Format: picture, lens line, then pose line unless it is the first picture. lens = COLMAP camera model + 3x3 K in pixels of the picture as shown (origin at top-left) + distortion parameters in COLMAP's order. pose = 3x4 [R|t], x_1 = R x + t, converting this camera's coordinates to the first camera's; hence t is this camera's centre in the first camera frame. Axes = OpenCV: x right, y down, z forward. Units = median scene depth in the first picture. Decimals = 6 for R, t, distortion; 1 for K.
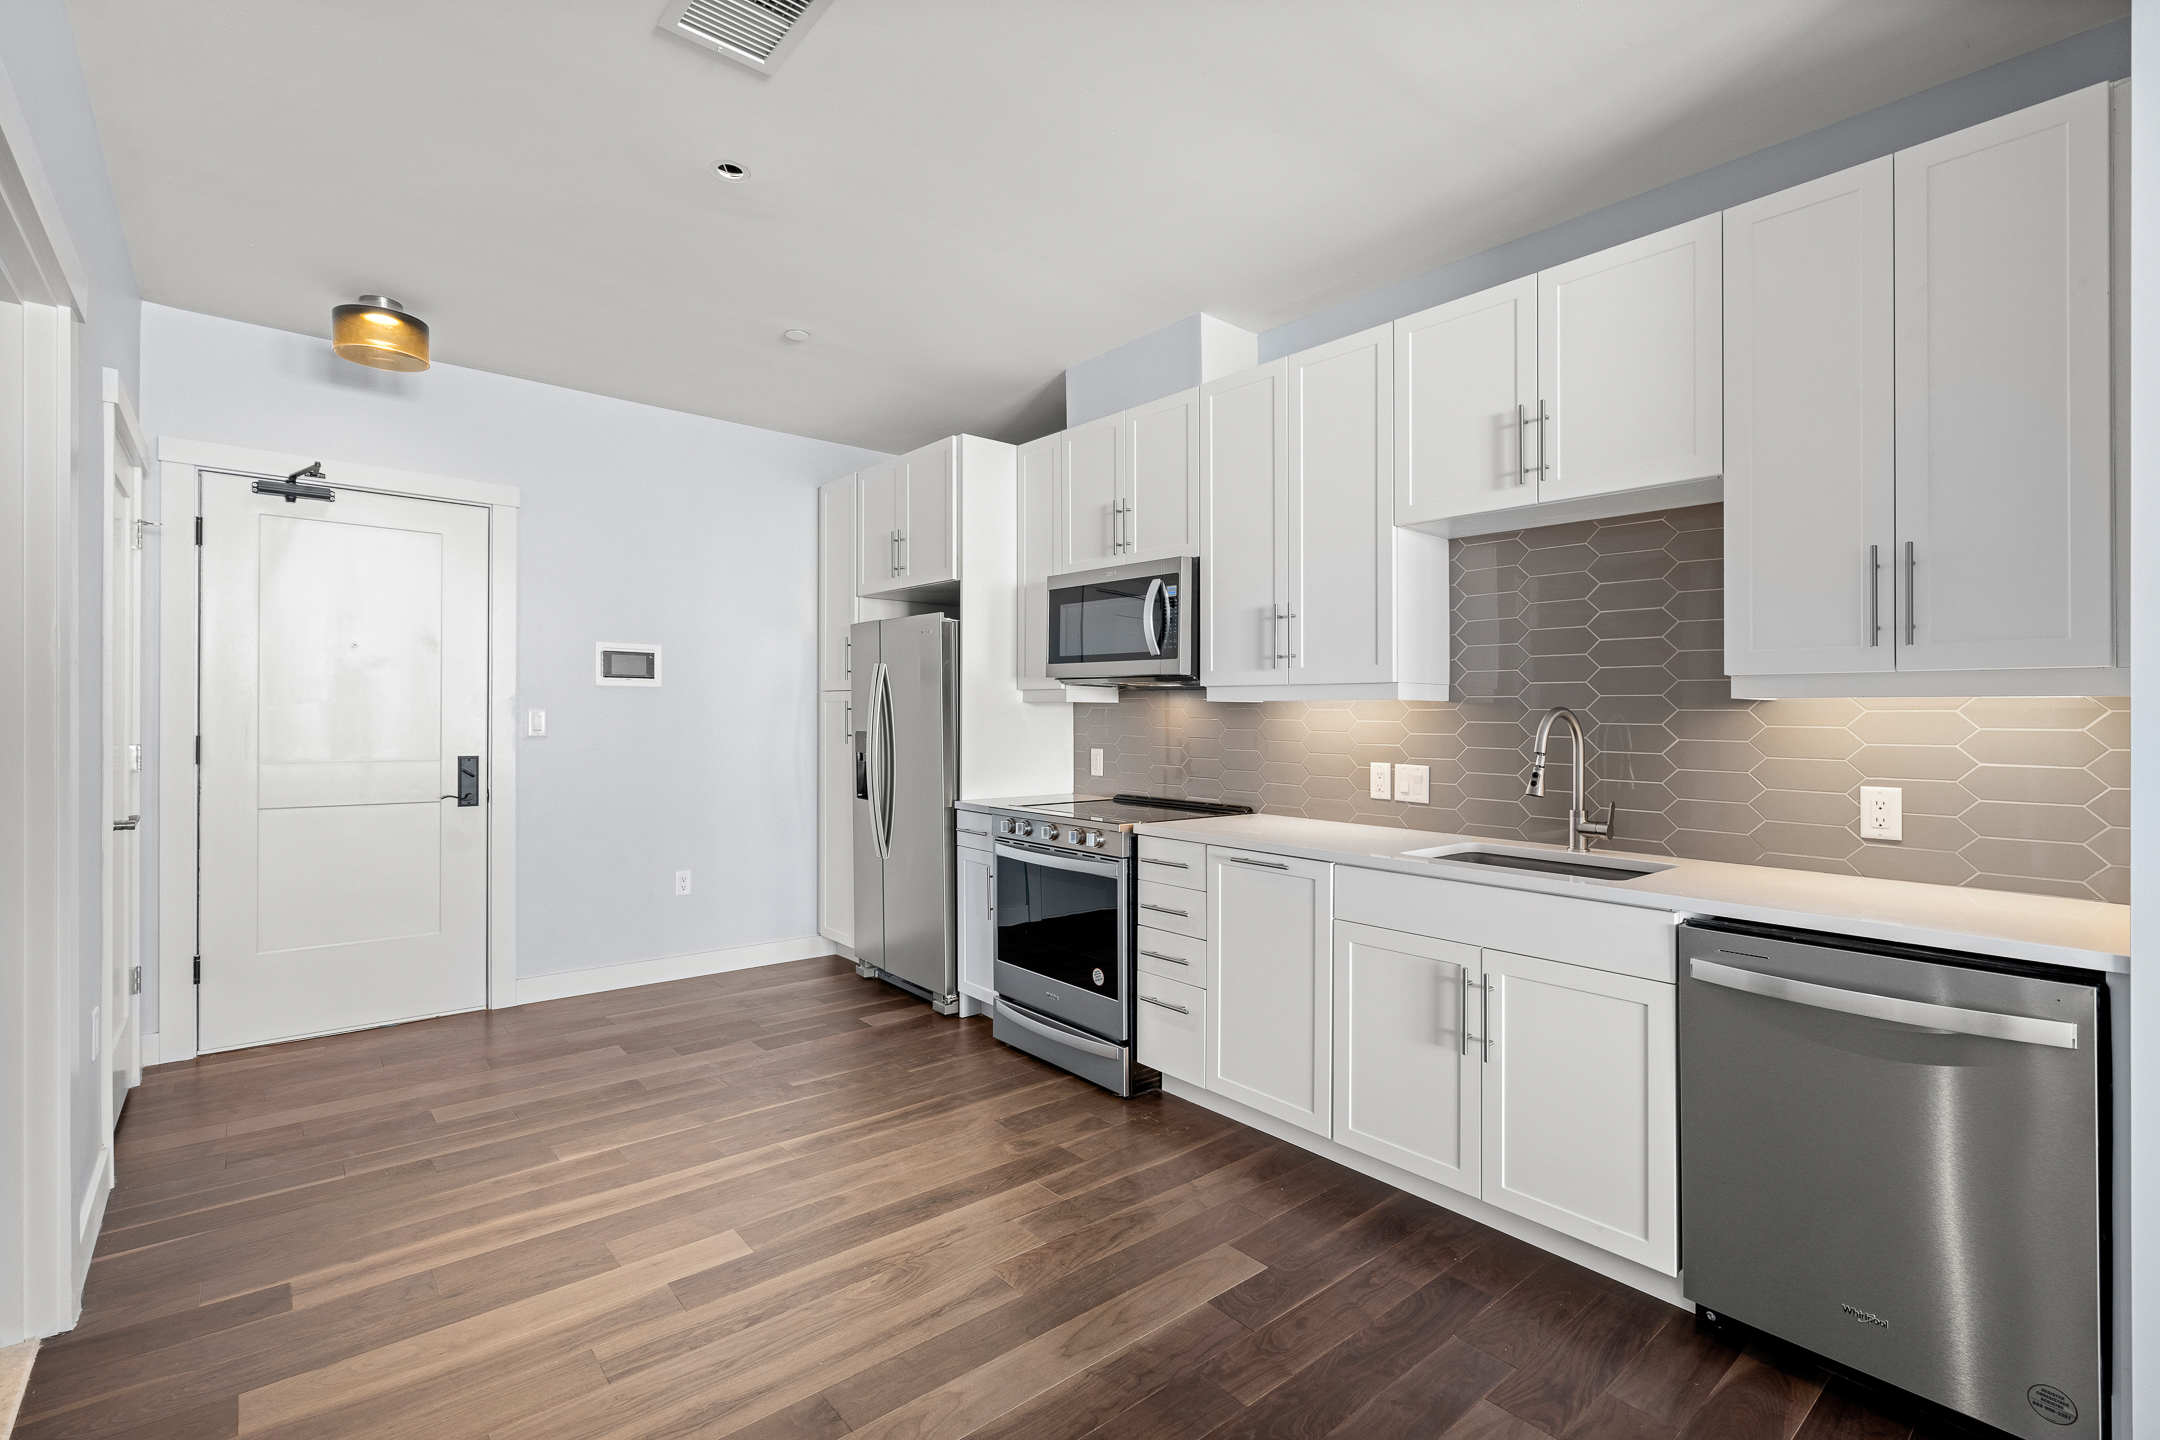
lens RADIAL K [[978.4, 0, 1078.2], [0, 978.4, 713.7], [0, 0, 1]] dist [-0.000607, -0.000284]
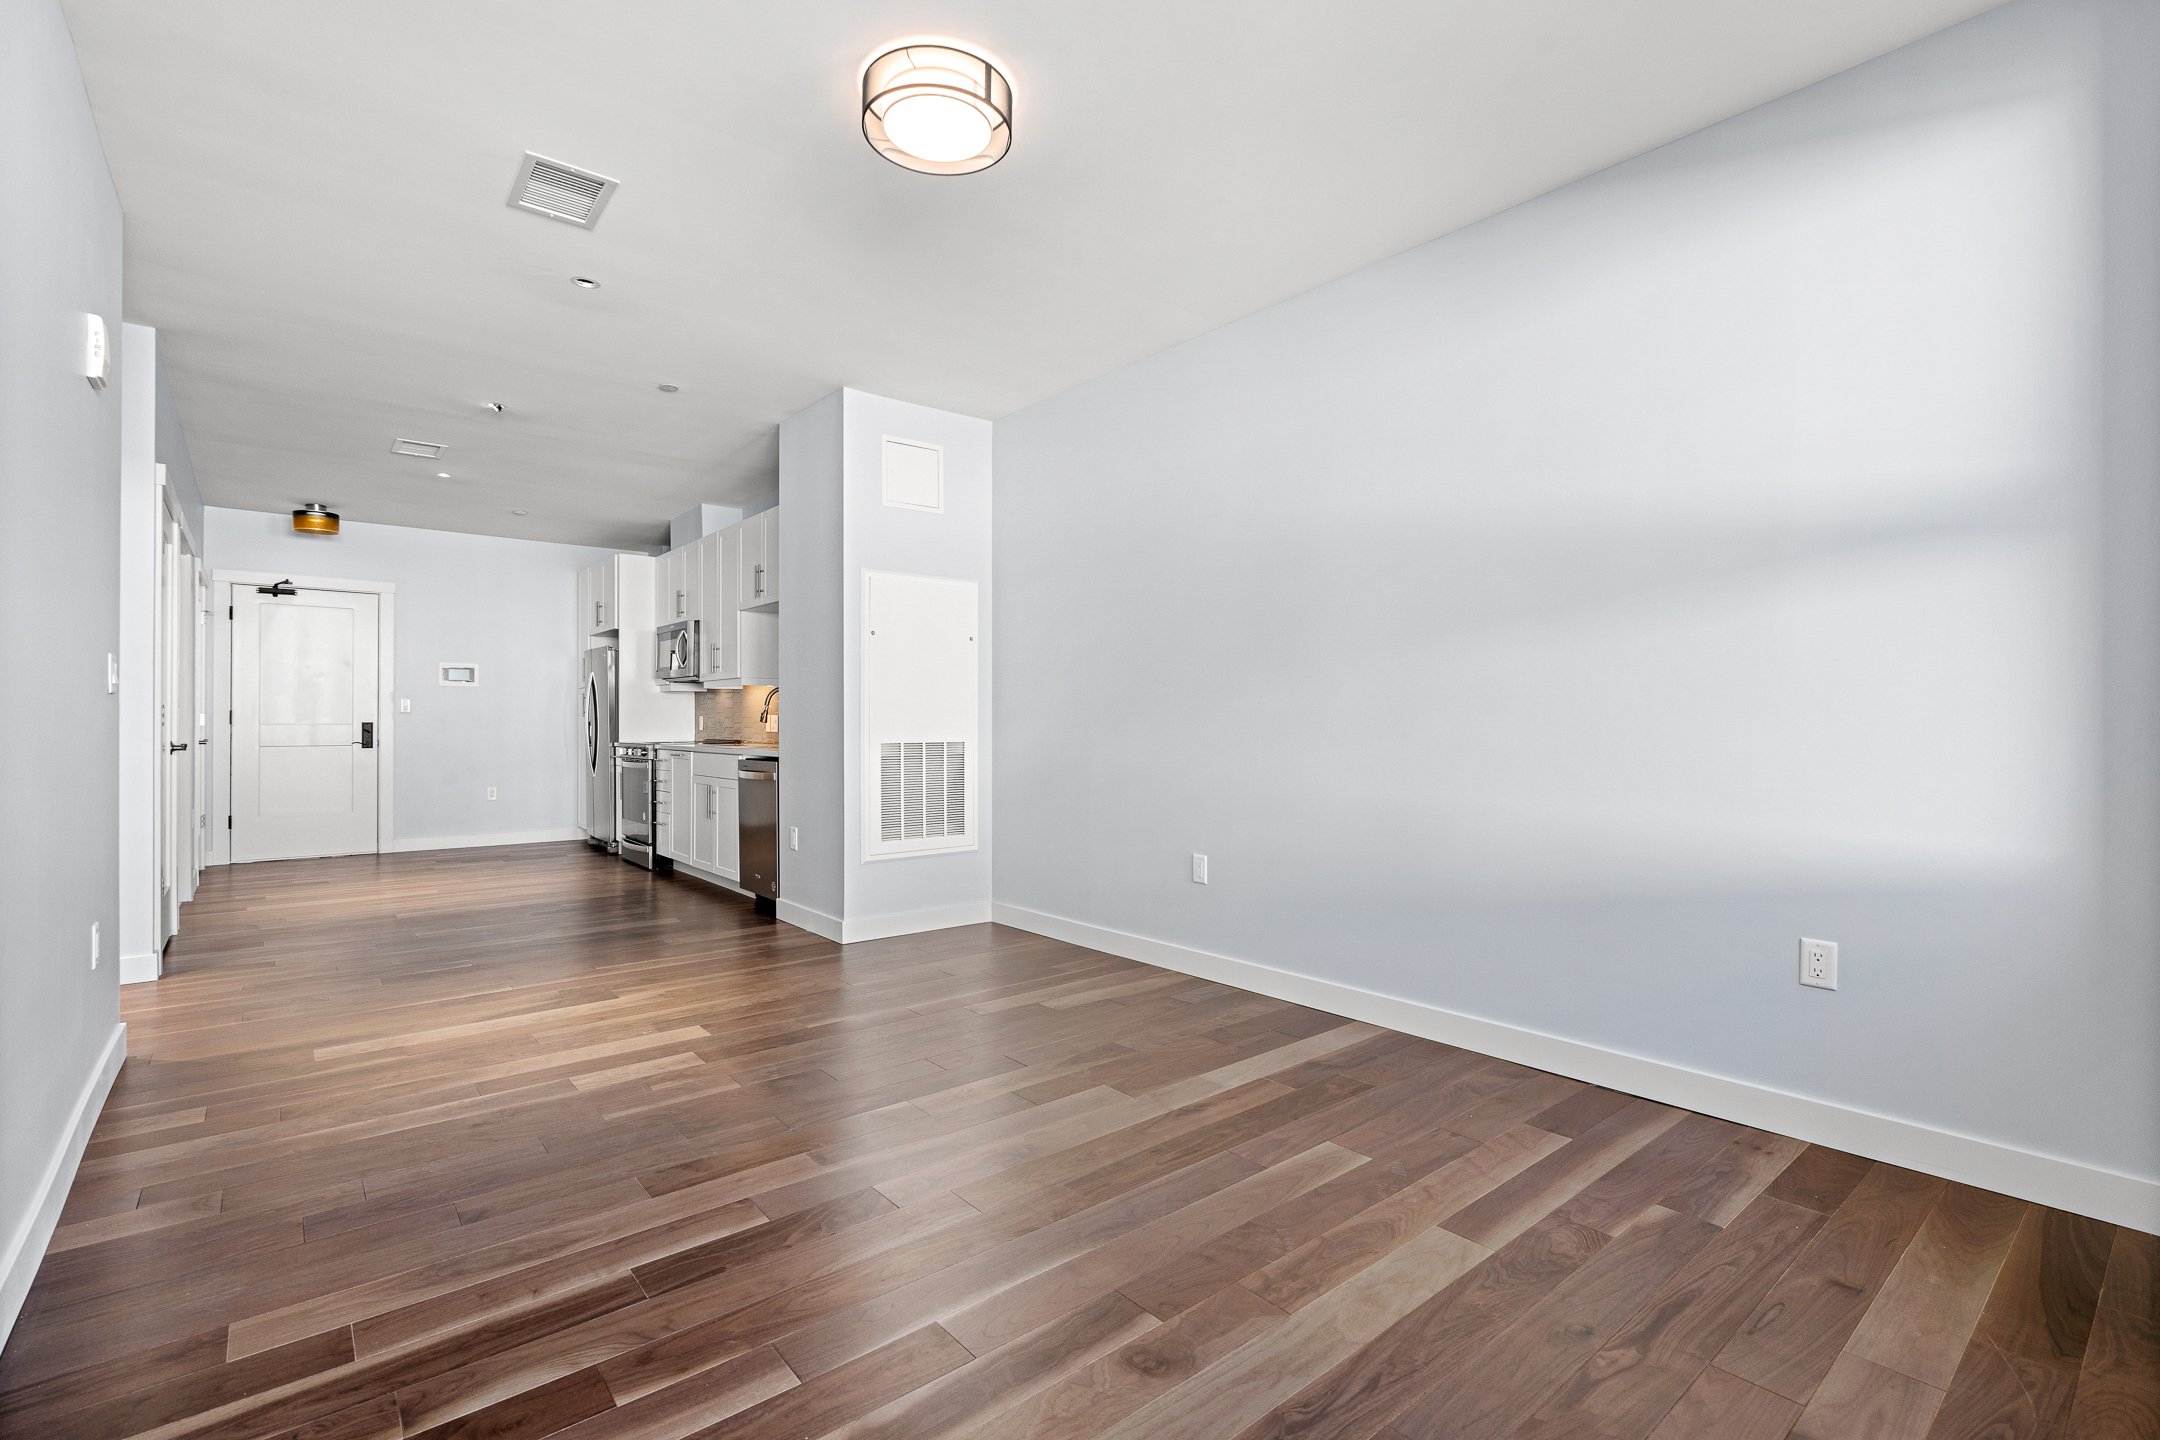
lens RADIAL K [[978.4, 0, 1075.9], [0, 978.4, 706.4], [0, 0, 1]] dist [-0.000607, -0.000284]
pose [[0.999842, -0.011478, -0.013544, 0.877521], [0.011273, 0.999823, -0.015092, 0.061824], [0.013715, 0.014937, 0.999794, -0.999960]]
